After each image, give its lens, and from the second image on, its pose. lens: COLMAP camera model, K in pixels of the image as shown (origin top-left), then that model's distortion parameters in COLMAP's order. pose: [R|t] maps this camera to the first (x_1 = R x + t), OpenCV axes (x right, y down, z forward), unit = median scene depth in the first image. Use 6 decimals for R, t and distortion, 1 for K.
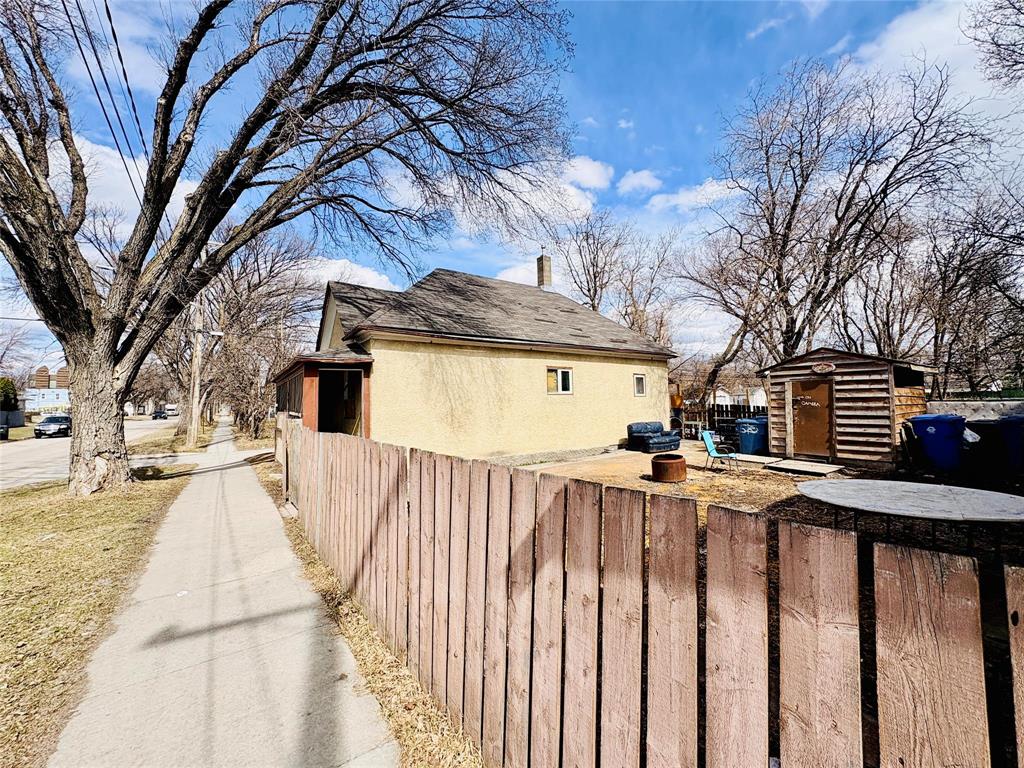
lens RADIAL K [[404.9, 0, 512.0], [0, 404.9, 384.0], [0, 0, 1]] dist [0.001509, 0.000093]
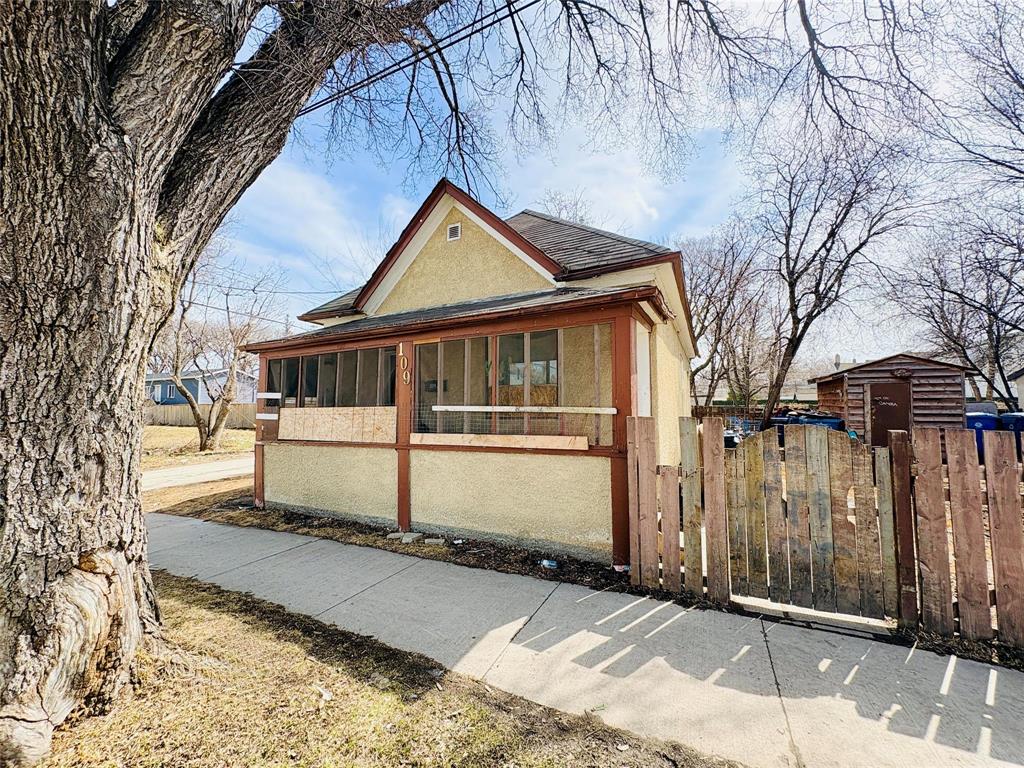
lens RADIAL K [[403.2, 0, 510.1], [0, 403.2, 382.7], [0, 0, 1]] dist [0.001007, 0.000153]
pose [[0.878249, 0.038494, 0.476651, -0.730647], [-0.031491, 0.999247, -0.022675, 0.050109], [-0.477165, 0.004904, 0.878800, 0.532412]]
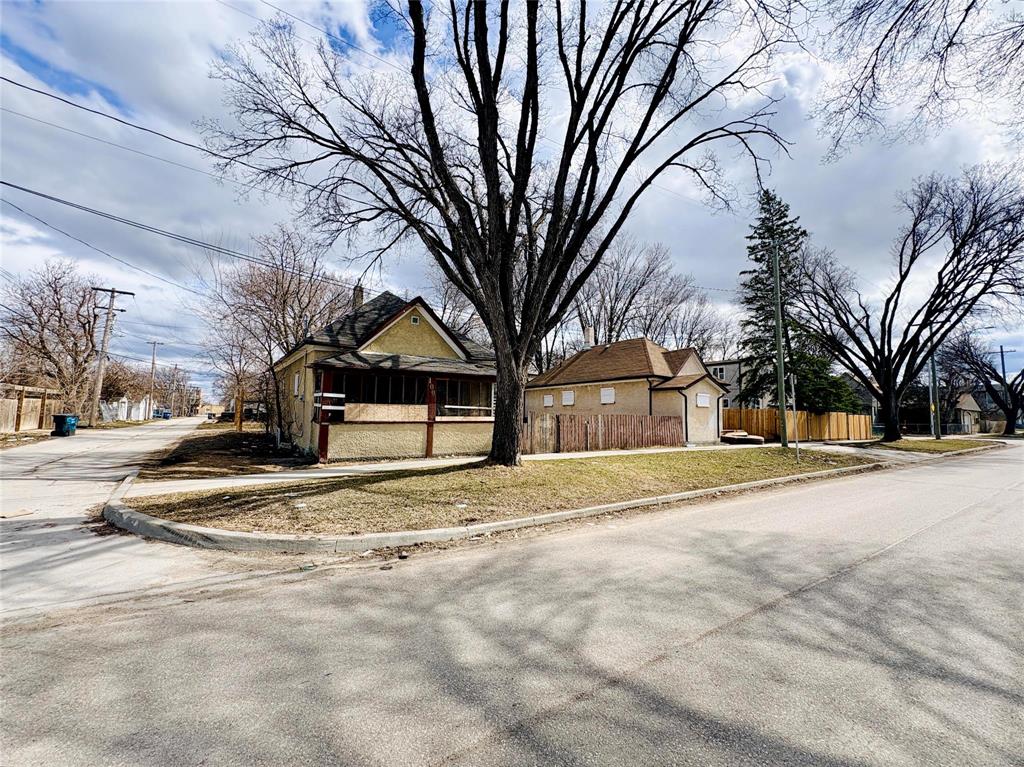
lens RADIAL K [[428.7, 0, 512.0], [0, 428.7, 383.5], [0, 0, 1]] dist [0.006415, 0.000157]
pose [[0.018406, 0.093385, 0.995460, -1.946236], [-0.064371, 0.993674, -0.092027, 0.113635], [-0.997756, -0.062385, 0.024301, 0.793424]]
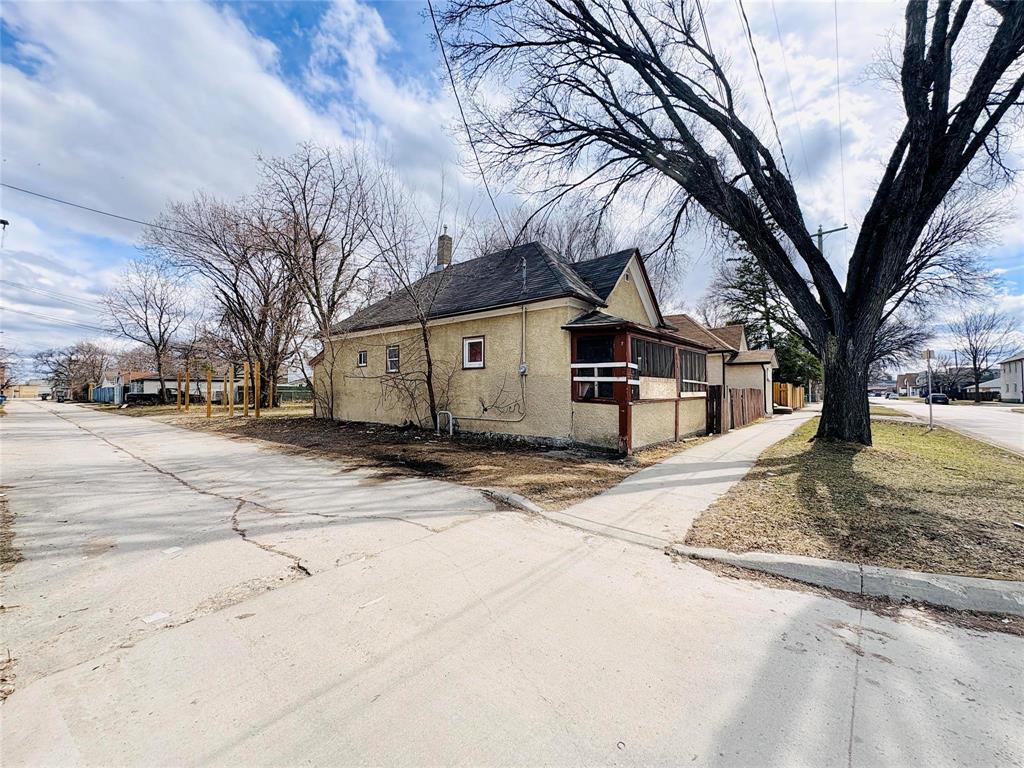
lens RADIAL K [[407.6, 0, 512.0], [0, 407.6, 384.0], [0, 0, 1]] dist [-0.003252, 0.004197]
pose [[-0.268004, 0.039548, 0.962606, -1.518382], [-0.041363, 0.997763, -0.052509, 0.161982], [-0.962530, -0.053889, -0.265768, 1.785540]]
